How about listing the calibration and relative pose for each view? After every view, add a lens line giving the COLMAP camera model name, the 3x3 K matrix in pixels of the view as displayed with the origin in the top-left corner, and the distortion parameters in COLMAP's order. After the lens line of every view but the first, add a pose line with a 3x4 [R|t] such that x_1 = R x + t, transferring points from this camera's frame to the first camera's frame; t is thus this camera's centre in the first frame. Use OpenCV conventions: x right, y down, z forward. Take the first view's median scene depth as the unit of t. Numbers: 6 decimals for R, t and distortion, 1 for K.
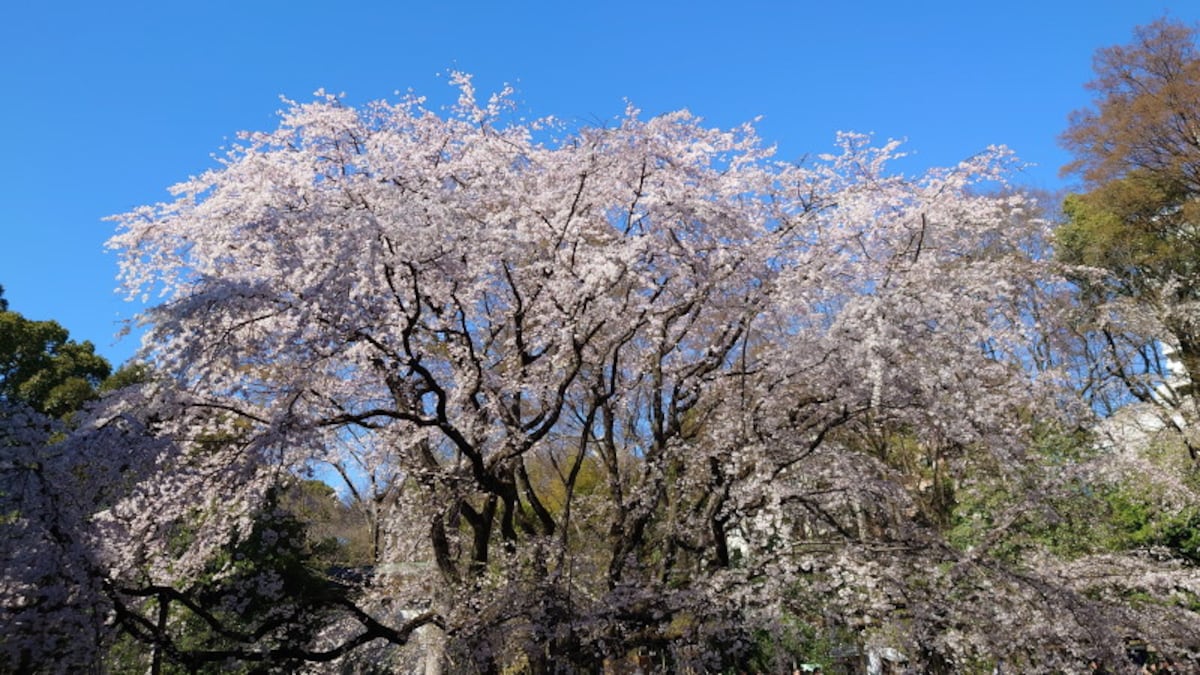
lens RADIAL K [[847.4, 0, 610.0], [0, 847.4, 337.8], [0, 0, 1]] dist [0.087619, -0.124619]
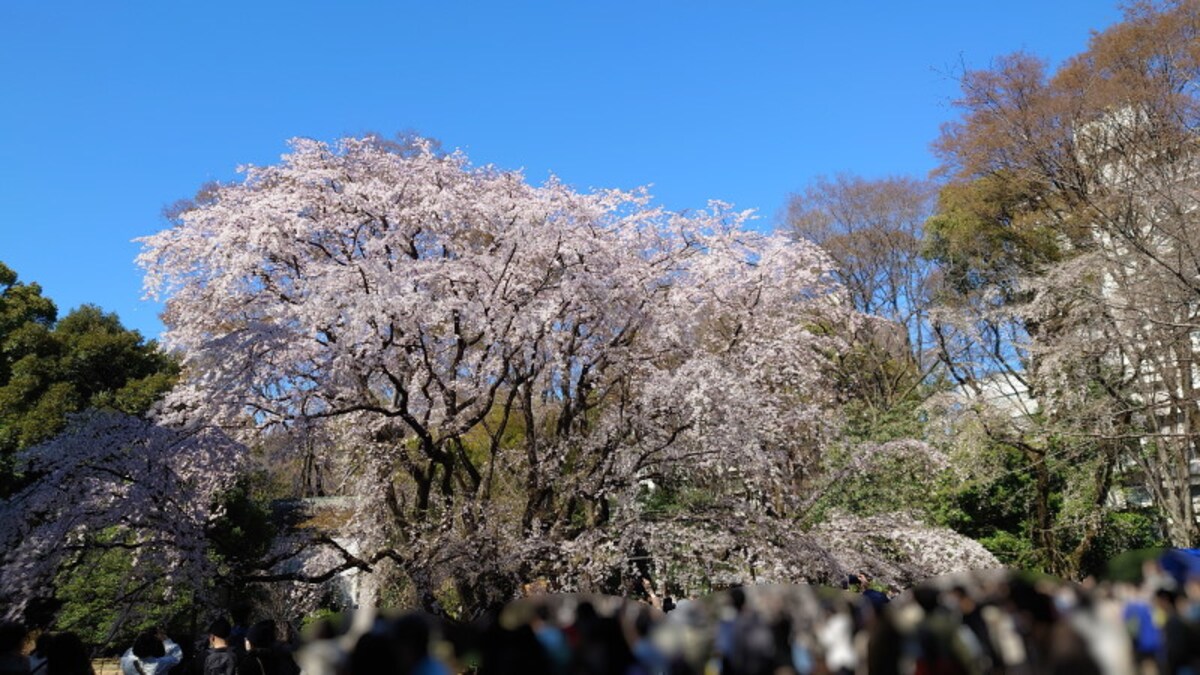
lens RADIAL K [[847.4, 0, 610.0], [0, 847.4, 337.8], [0, 0, 1]] dist [0.087619, -0.124619]
pose [[0.994600, 0.040896, 0.095380, -0.004126], [-0.048473, 0.995733, 0.078521, -0.120206], [-0.091762, -0.082720, 0.992339, -0.309694]]
